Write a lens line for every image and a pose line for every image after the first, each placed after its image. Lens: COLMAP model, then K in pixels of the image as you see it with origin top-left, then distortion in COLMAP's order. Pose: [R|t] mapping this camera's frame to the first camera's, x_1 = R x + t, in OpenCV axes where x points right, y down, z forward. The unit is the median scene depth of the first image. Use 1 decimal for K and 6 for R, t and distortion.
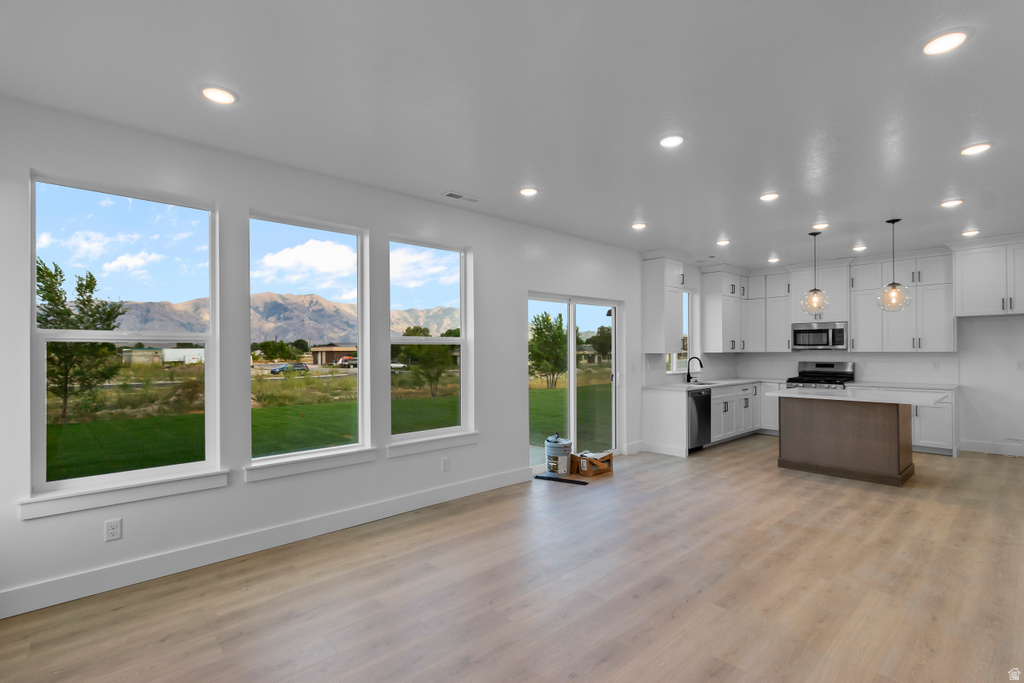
lens RADIAL K [[477.3, 0, 516.6], [0, 477.3, 338.4], [0, 0, 1]] dist [0.011307, -0.000005]
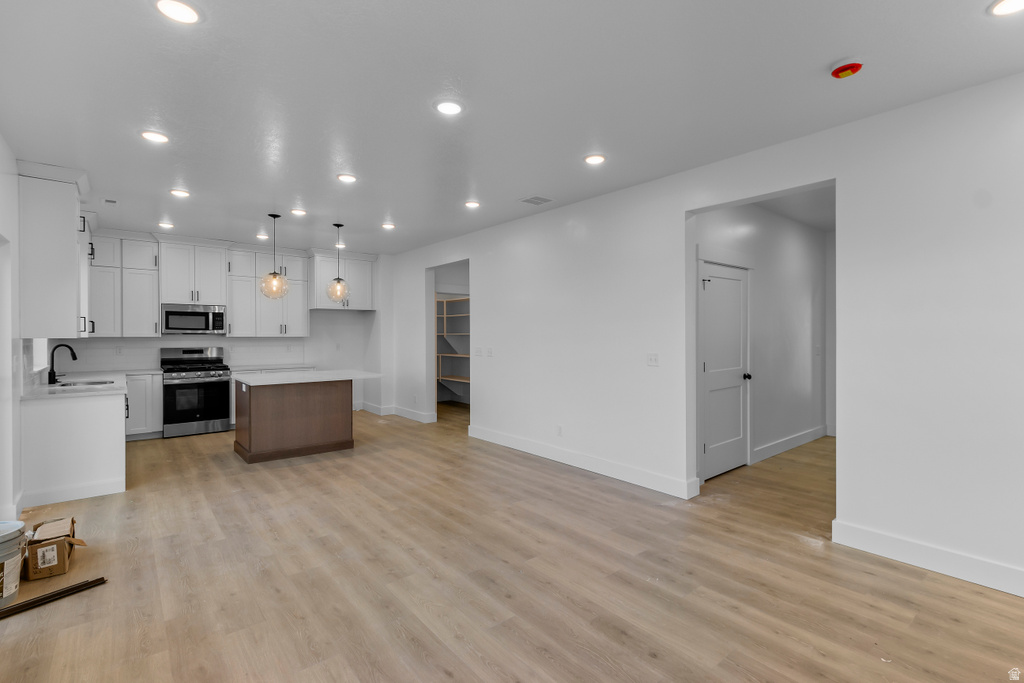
lens RADIAL K [[477.3, 0, 516.6], [0, 477.3, 338.4], [0, 0, 1]] dist [0.011307, -0.000005]
pose [[0.051020, -0.000563, 0.998697, -0.378505], [-0.029130, 0.999574, 0.002052, 0.017849], [-0.998273, -0.029197, 0.050982, 0.525069]]
